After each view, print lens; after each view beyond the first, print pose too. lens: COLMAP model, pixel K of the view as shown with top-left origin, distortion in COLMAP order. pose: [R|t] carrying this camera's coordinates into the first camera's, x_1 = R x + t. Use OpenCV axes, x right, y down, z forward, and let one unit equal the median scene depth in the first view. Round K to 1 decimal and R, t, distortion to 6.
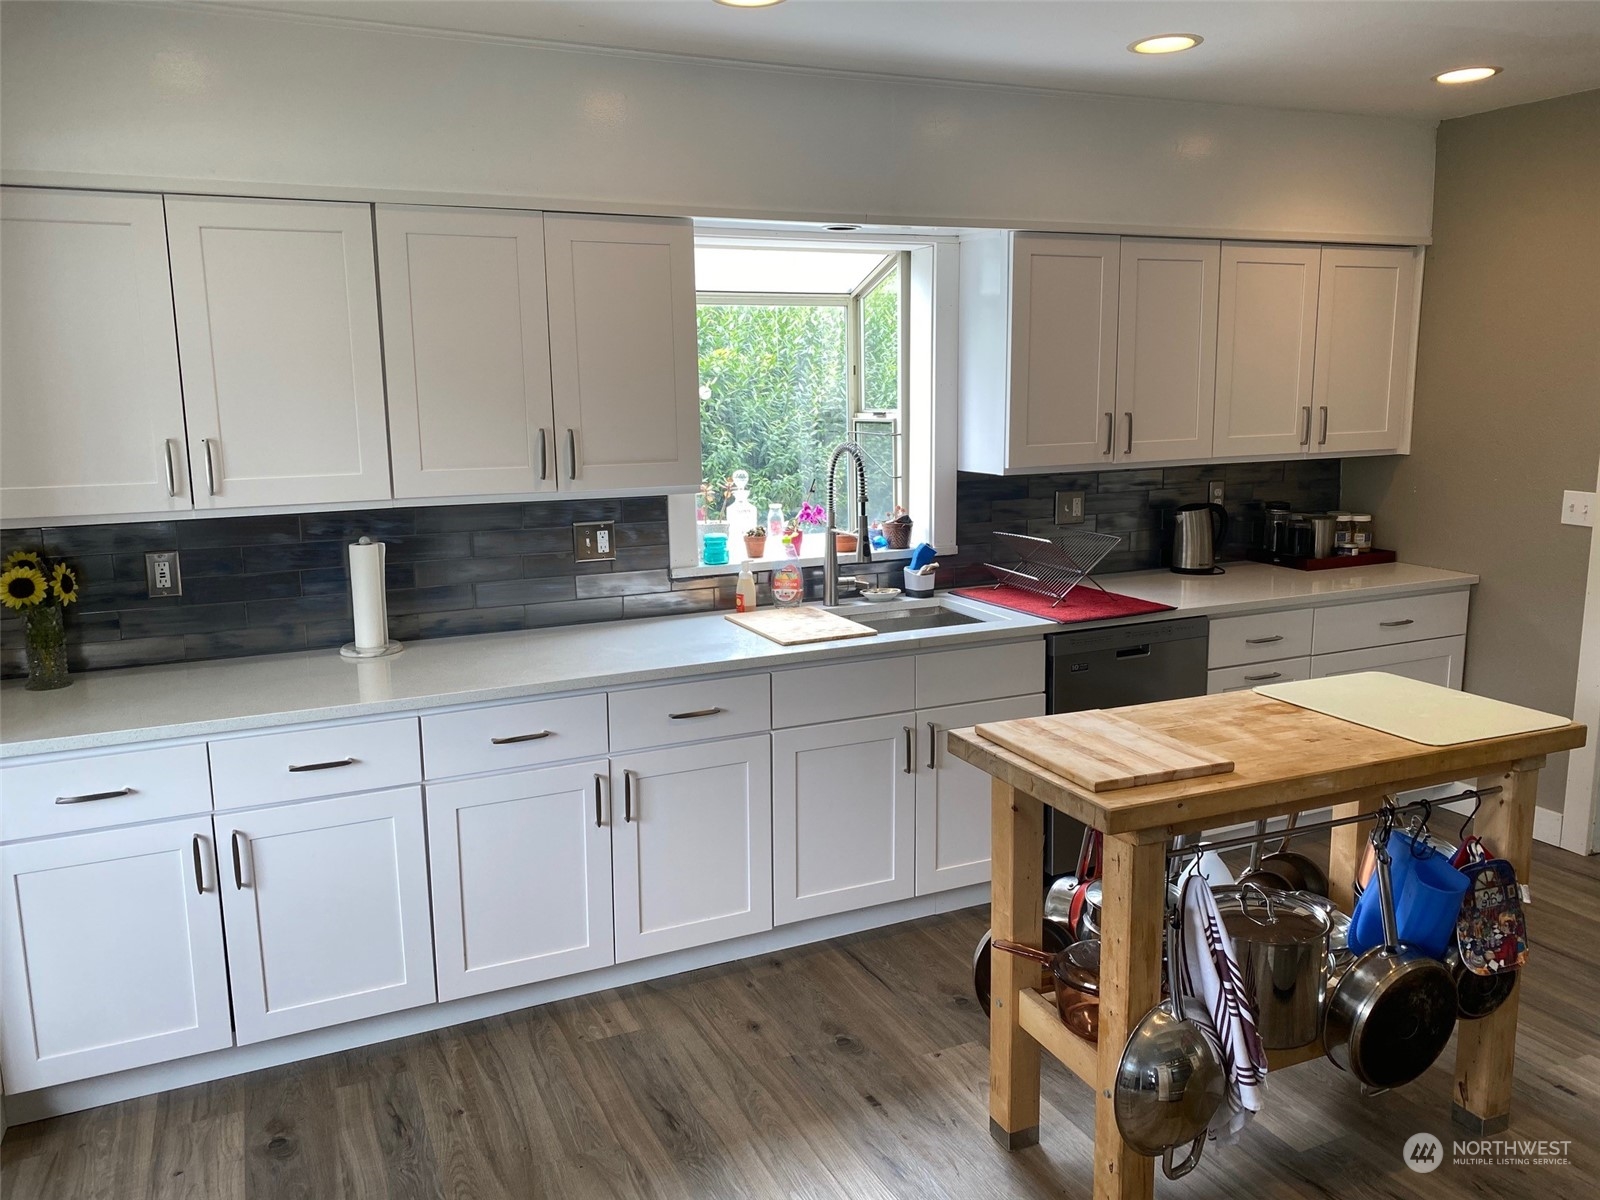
lens RADIAL K [[1219.0, 0, 800.0], [0, 1219.0, 600.0], [0, 0, 1]] dist [0.034820, -0.031574]
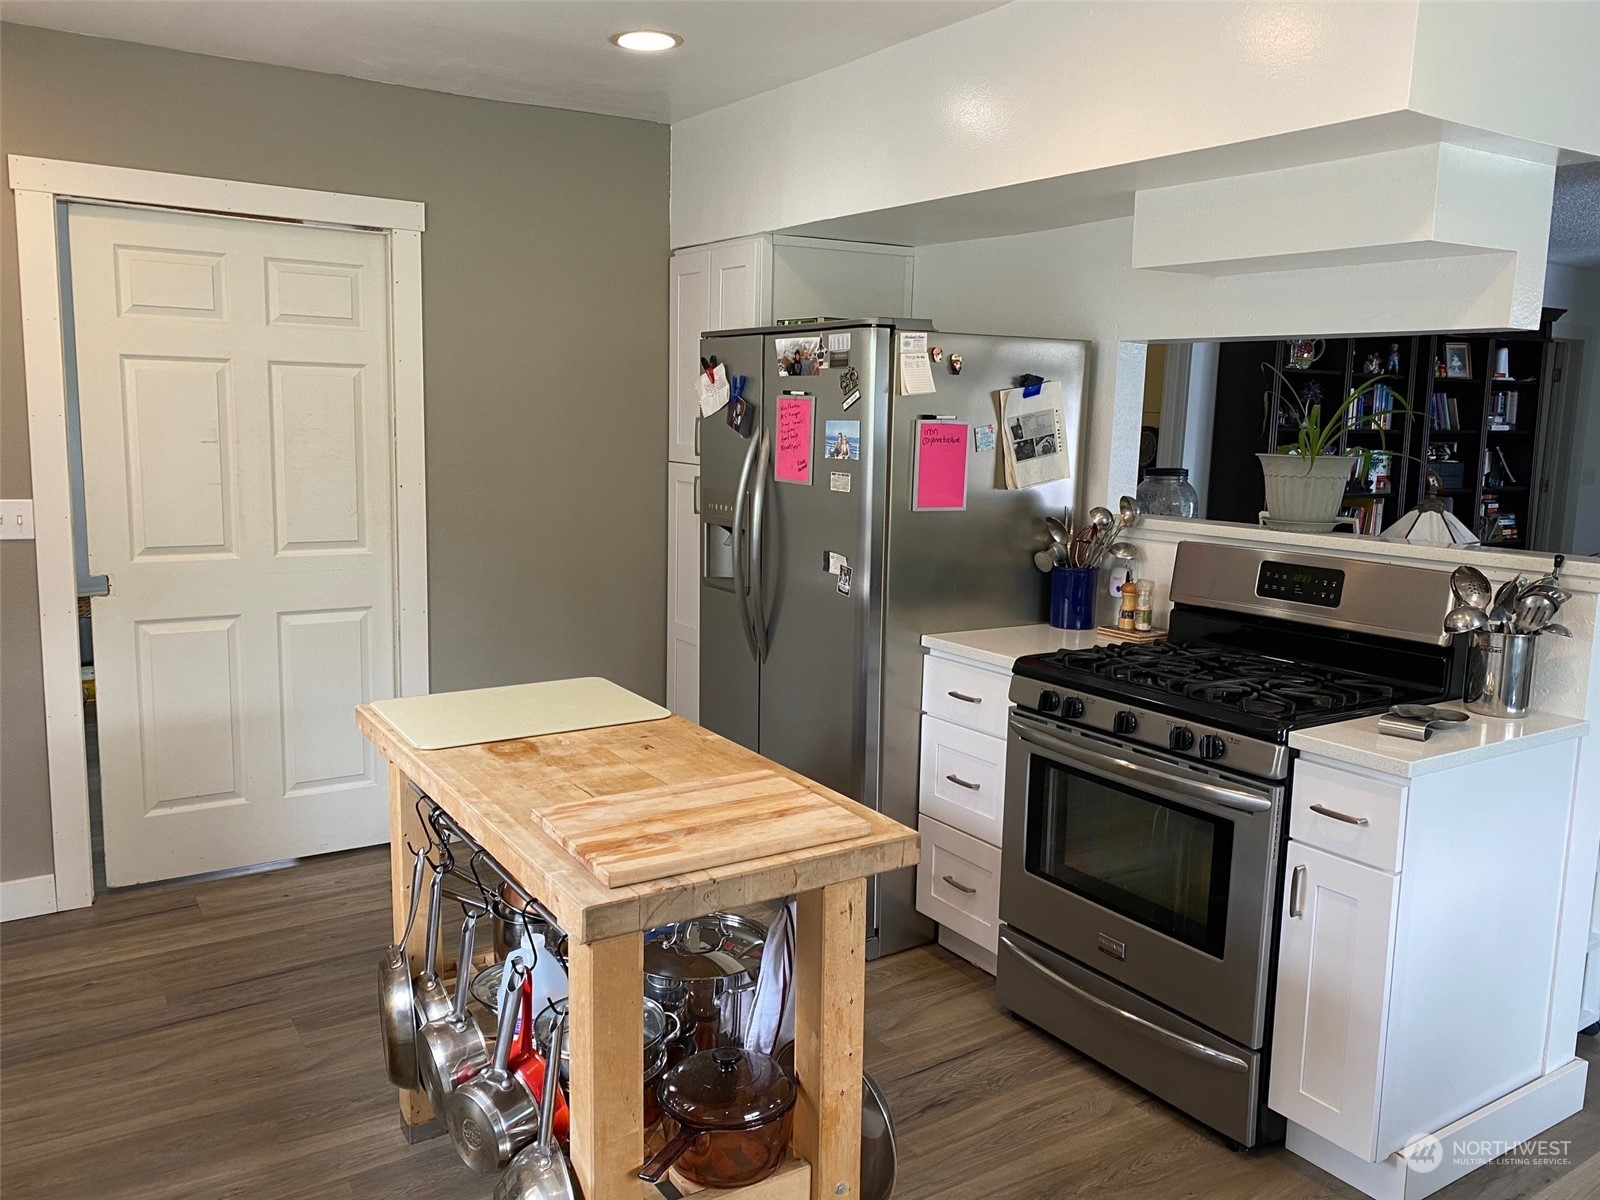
lens RADIAL K [[1207.0, 0, 800.1], [0, 1207.0, 589.3], [0, 0, 1]] dist [0.096542, -0.127449]
pose [[-0.154632, -0.133236, 0.978947, -0.360942], [0.155657, 0.975204, 0.157314, -0.096358], [-0.975633, 0.176705, -0.130059, 0.745524]]
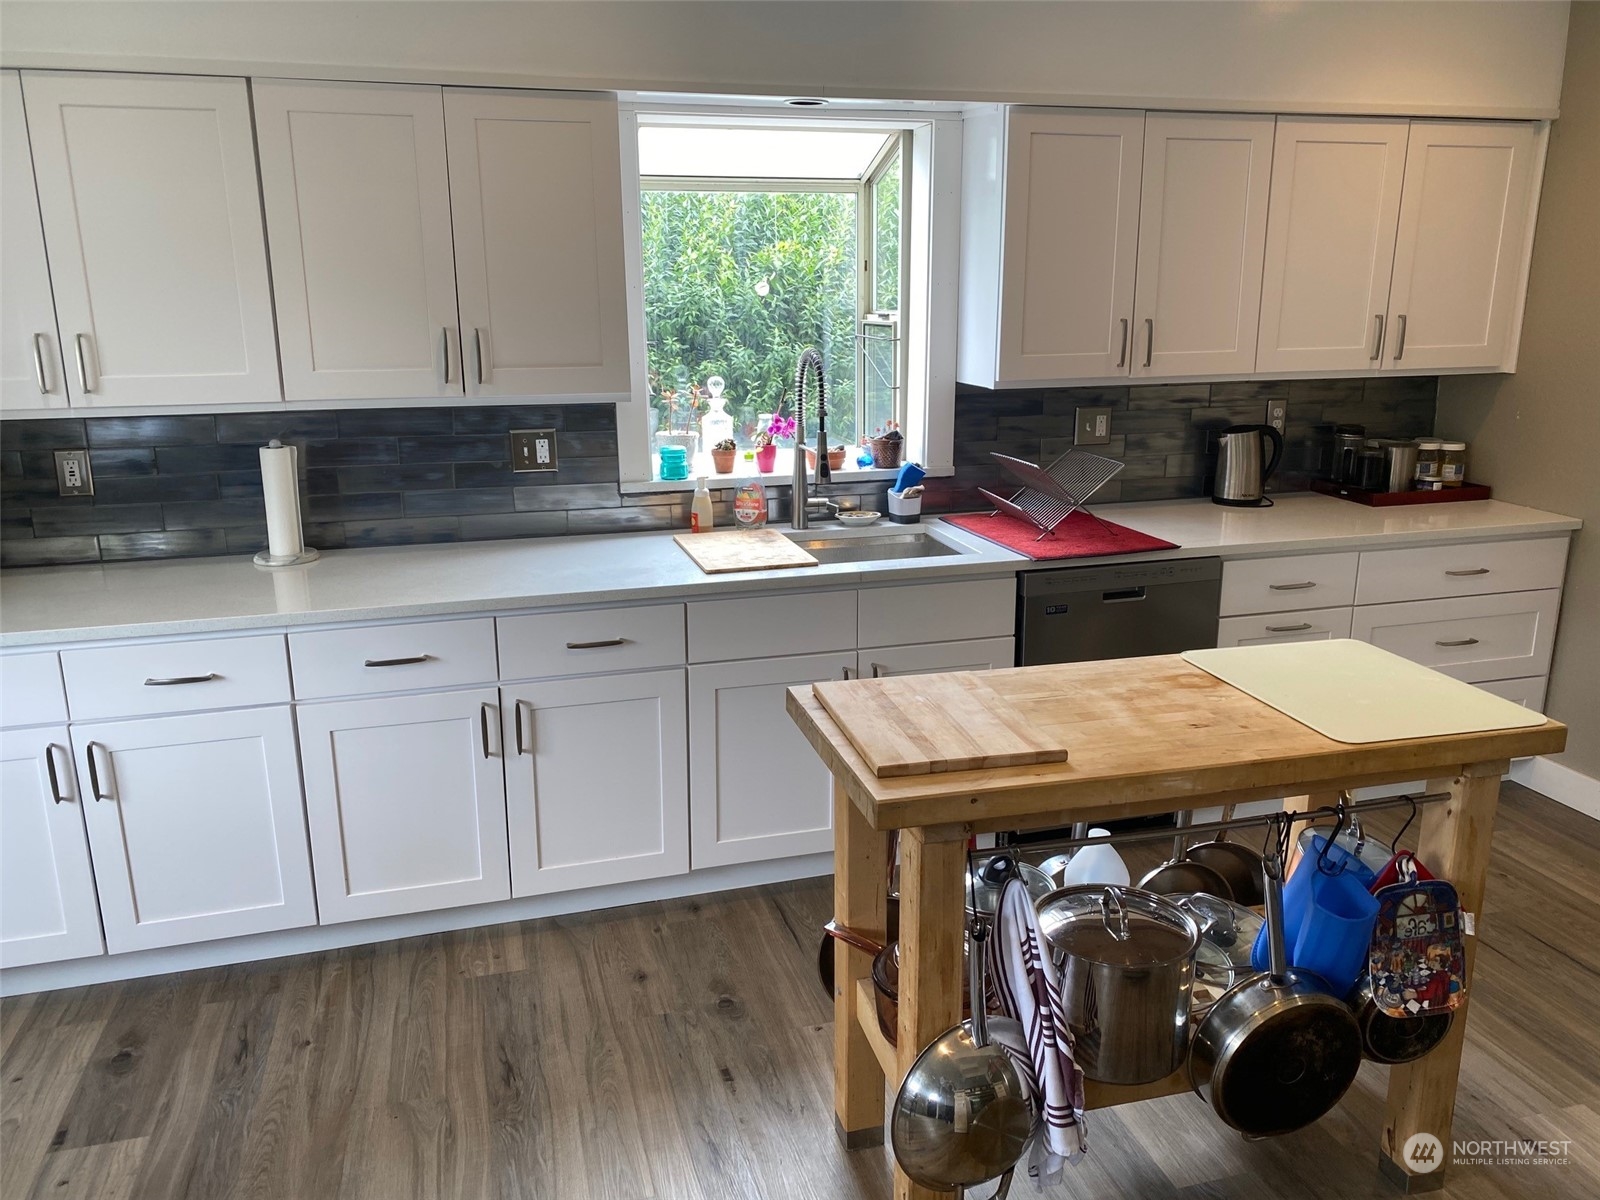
lens RADIAL K [[1219.0, 0, 800.0], [0, 1219.0, 600.0], [0, 0, 1]] dist [0.034820, -0.031574]
pose [[0.988619, 0.047773, -0.142651, 0.200003], [-0.035979, 0.995804, 0.084143, -0.023401], [0.146072, -0.078053, 0.986190, 0.111004]]
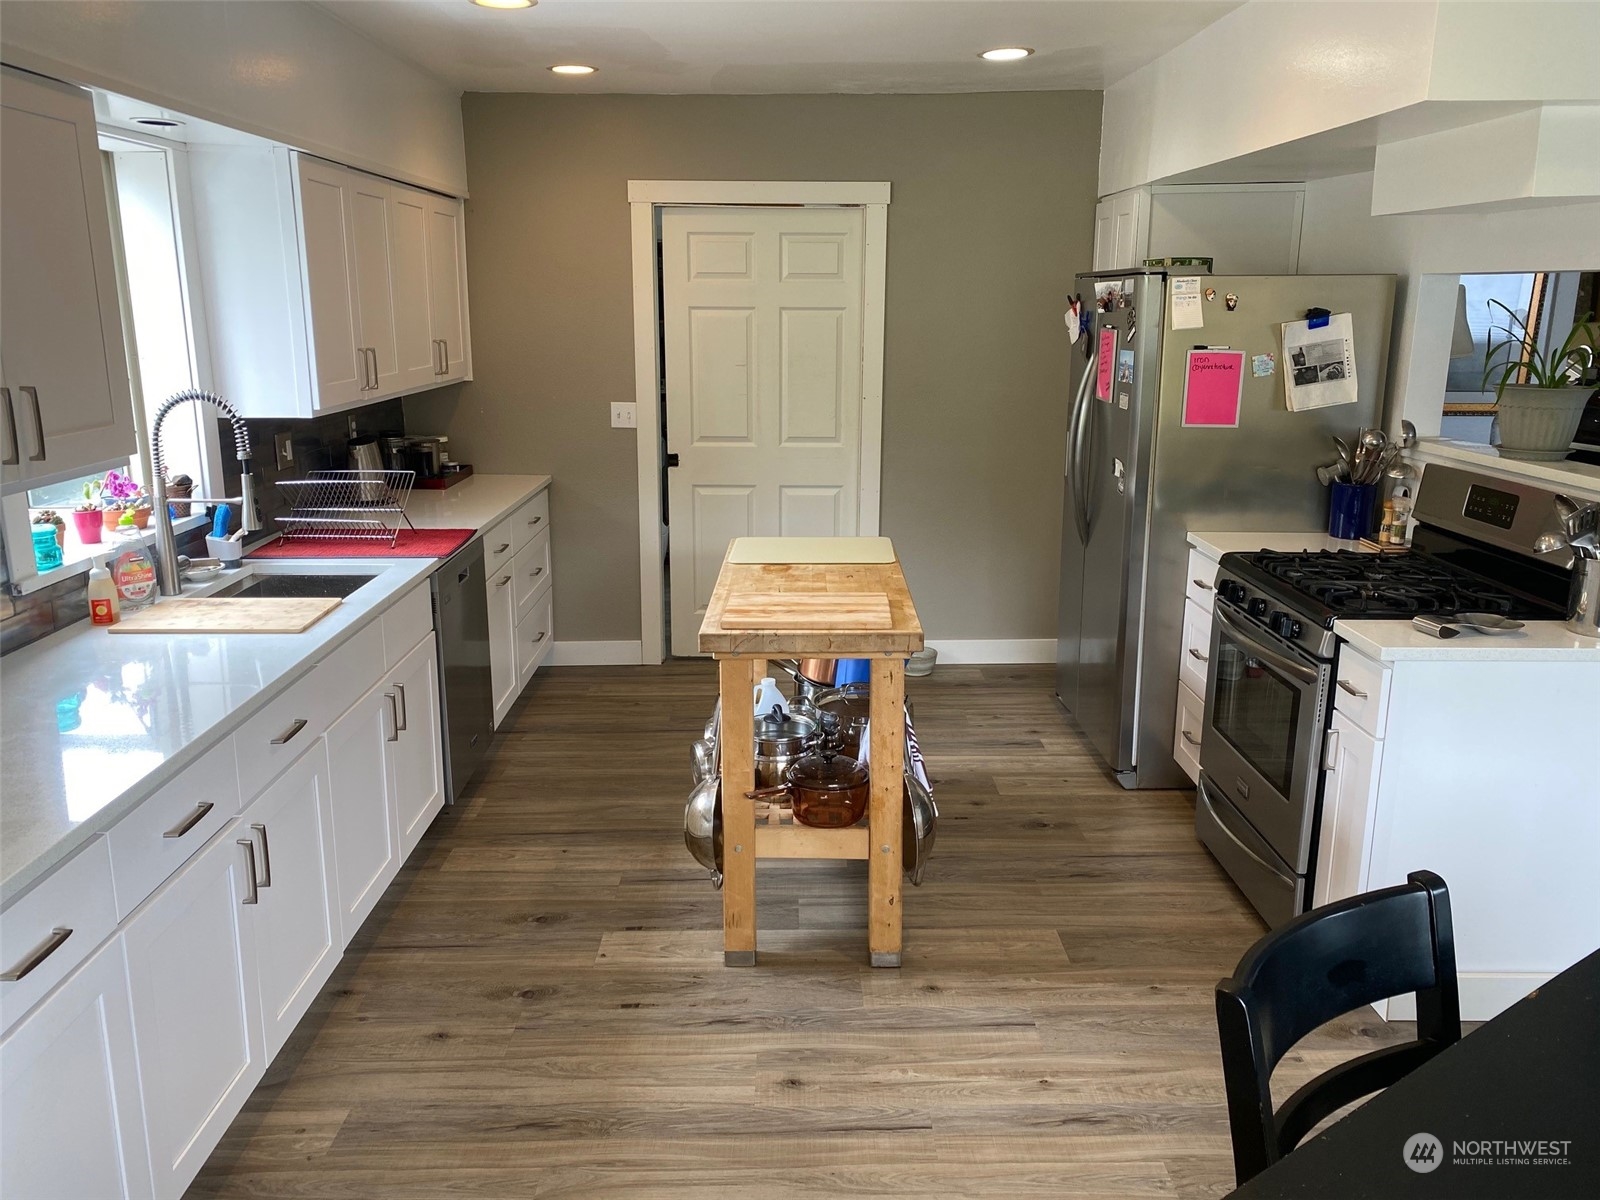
lens RADIAL K [[1219.0, 0, 800.0], [0, 1219.0, 600.0], [0, 0, 1]] dist [0.034820, -0.031574]
pose [[0.406062, -0.203010, 0.891011, -0.660850], [0.155373, 0.976154, 0.151601, -0.062405], [-0.900540, 0.076880, 0.427922, 0.339531]]
